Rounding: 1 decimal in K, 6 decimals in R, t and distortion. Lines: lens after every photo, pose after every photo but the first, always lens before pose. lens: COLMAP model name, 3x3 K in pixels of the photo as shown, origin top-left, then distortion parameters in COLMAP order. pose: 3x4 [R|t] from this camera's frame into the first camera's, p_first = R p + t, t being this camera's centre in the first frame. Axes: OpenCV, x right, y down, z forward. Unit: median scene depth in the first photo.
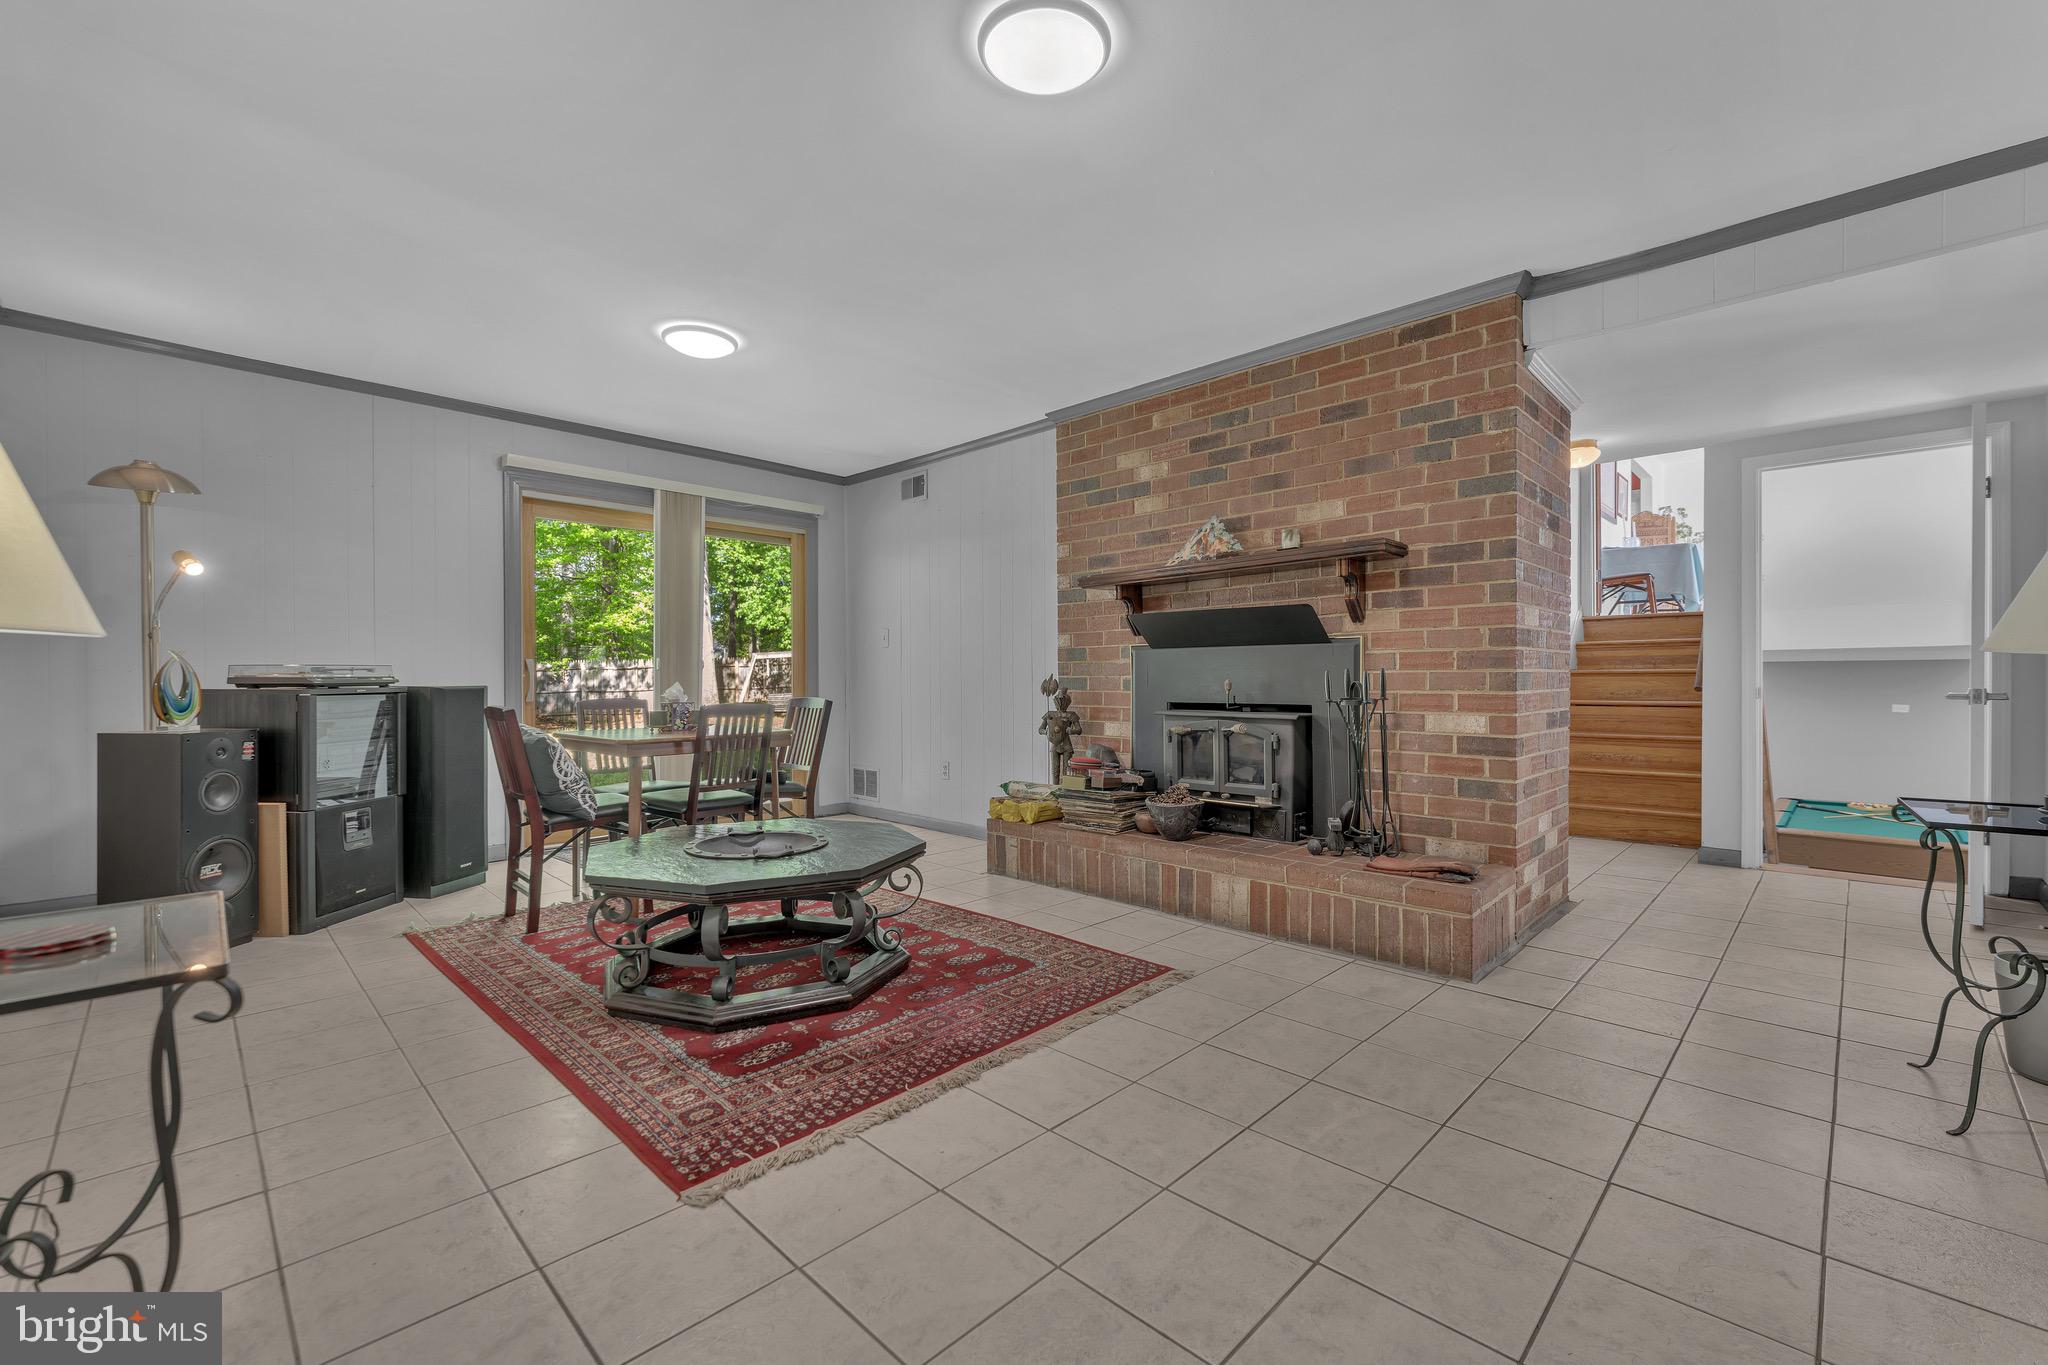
lens RADIAL K [[841.9, 0, 1031.1], [0, 841.9, 680.4], [0, 0, 1]] dist [-0.006208, -0.000288]
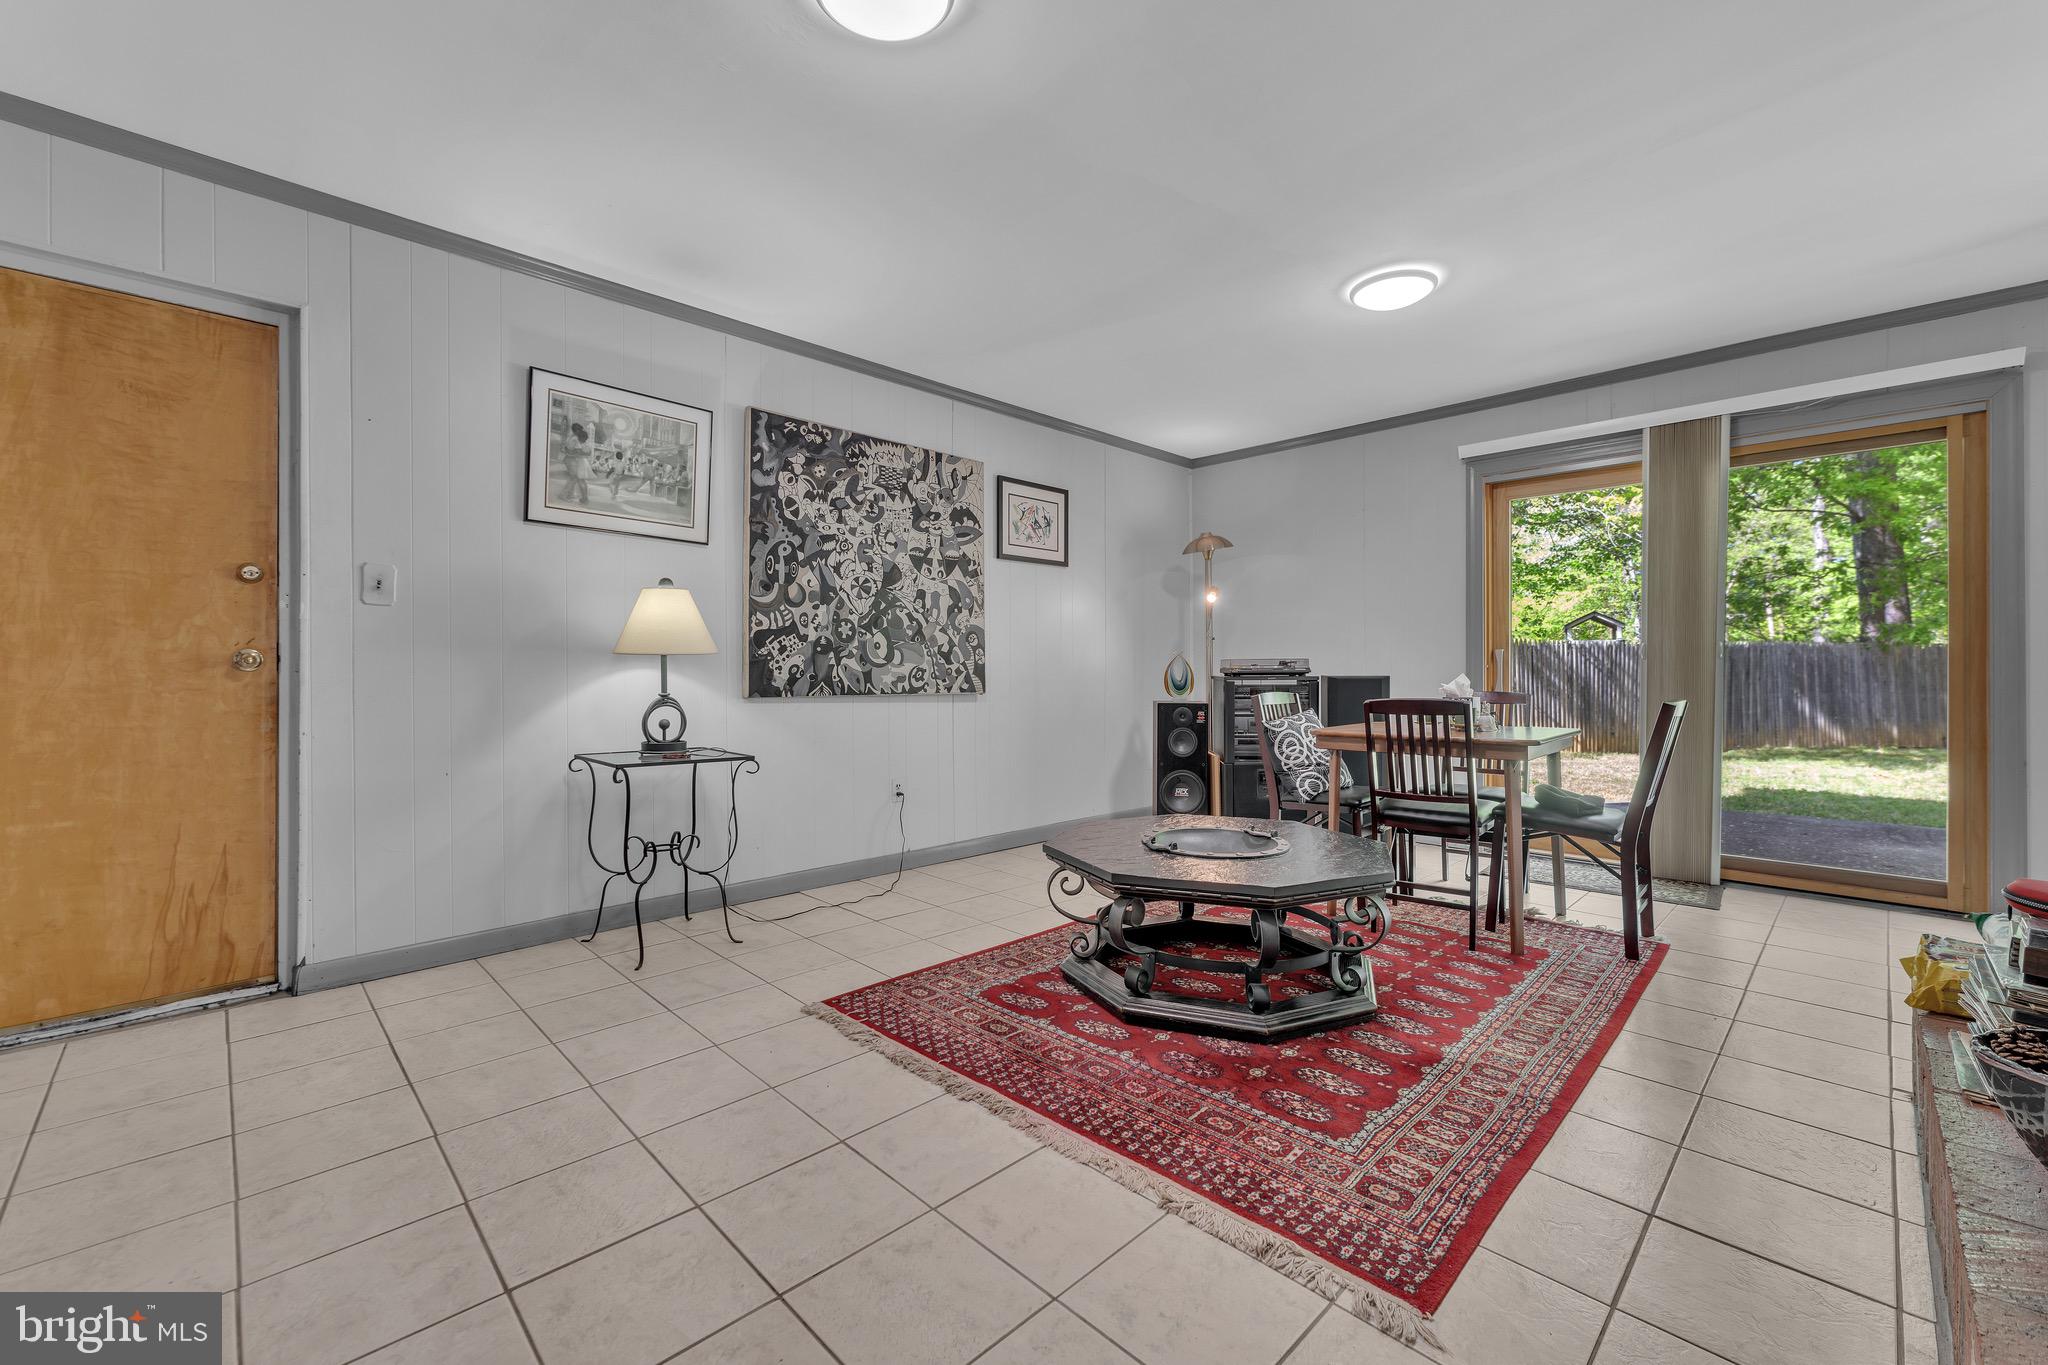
lens RADIAL K [[841.9, 0, 1031.1], [0, 841.9, 674.8], [0, 0, 1]] dist [-0.006208, -0.000288]
pose [[-0.020302, 0.007372, -0.999767, 0.737702], [-0.006325, 0.999952, 0.007502, -0.001544], [0.999774, 0.006476, -0.020254, 0.939475]]
